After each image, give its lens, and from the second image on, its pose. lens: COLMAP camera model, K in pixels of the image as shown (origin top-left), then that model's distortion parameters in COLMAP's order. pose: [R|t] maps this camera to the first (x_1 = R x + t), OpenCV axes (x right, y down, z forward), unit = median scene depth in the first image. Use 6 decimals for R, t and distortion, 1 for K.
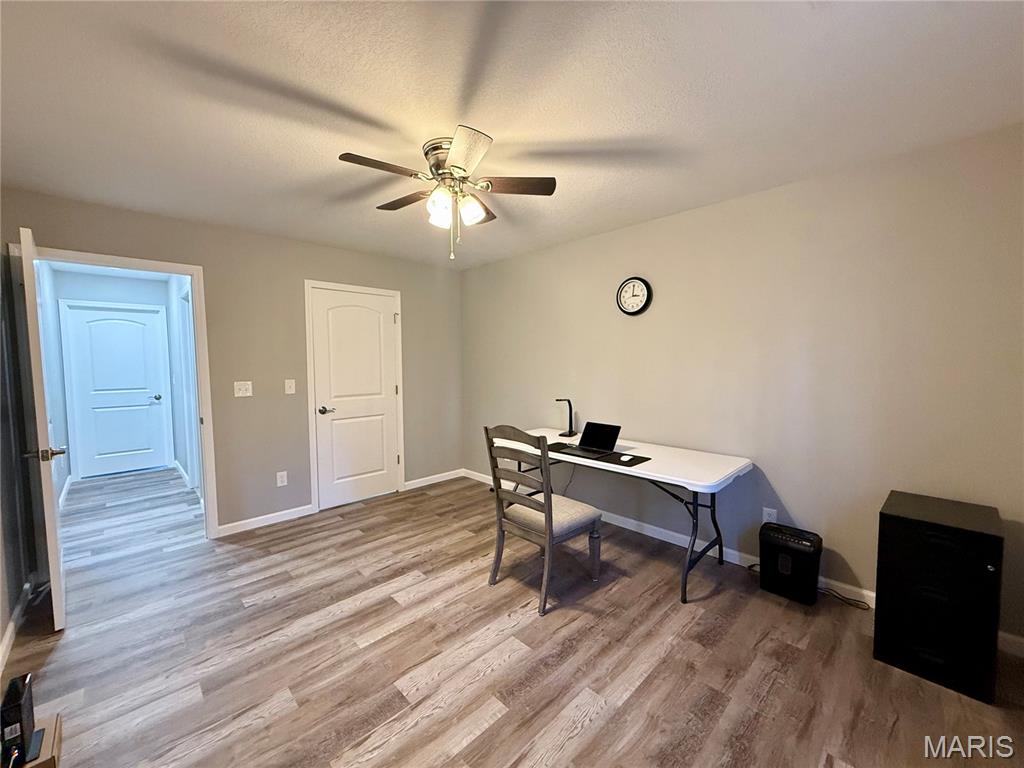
lens RADIAL K [[408.8, 0, 512.8], [0, 408.8, 387.2], [0, 0, 1]] dist [-0.002175, 0.001019]
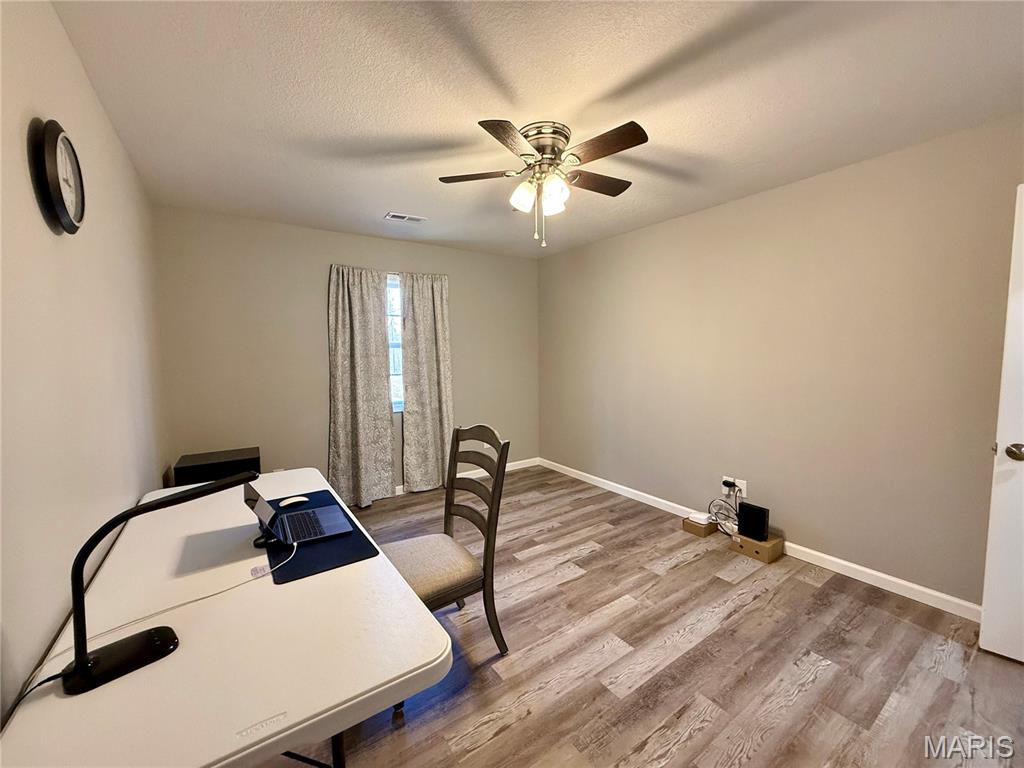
lens RADIAL K [[408.8, 0, 511.0], [0, 408.8, 380.6], [0, 0, 1]] dist [-0.002175, 0.001019]
pose [[-0.985020, 0.005182, 0.172362, -0.184758], [0.029327, 0.990021, 0.137834, -0.101757], [-0.169928, 0.140824, -0.975343, 1.562303]]
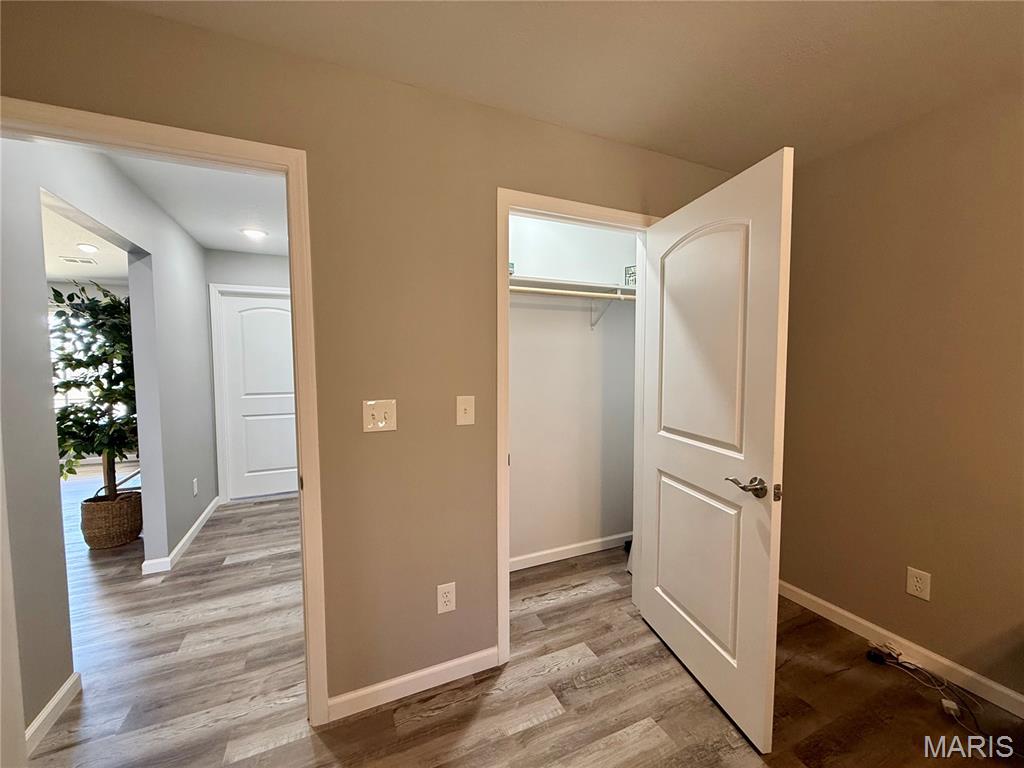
lens RADIAL K [[408.8, 0, 510.3], [0, 408.8, 384.0], [0, 0, 1]] dist [-0.002175, 0.001019]
pose [[0.938229, 0.020901, -0.345383, -0.420649], [-0.022436, 0.999748, -0.000447, -0.043091], [0.345287, 0.008168, 0.938462, 0.720688]]
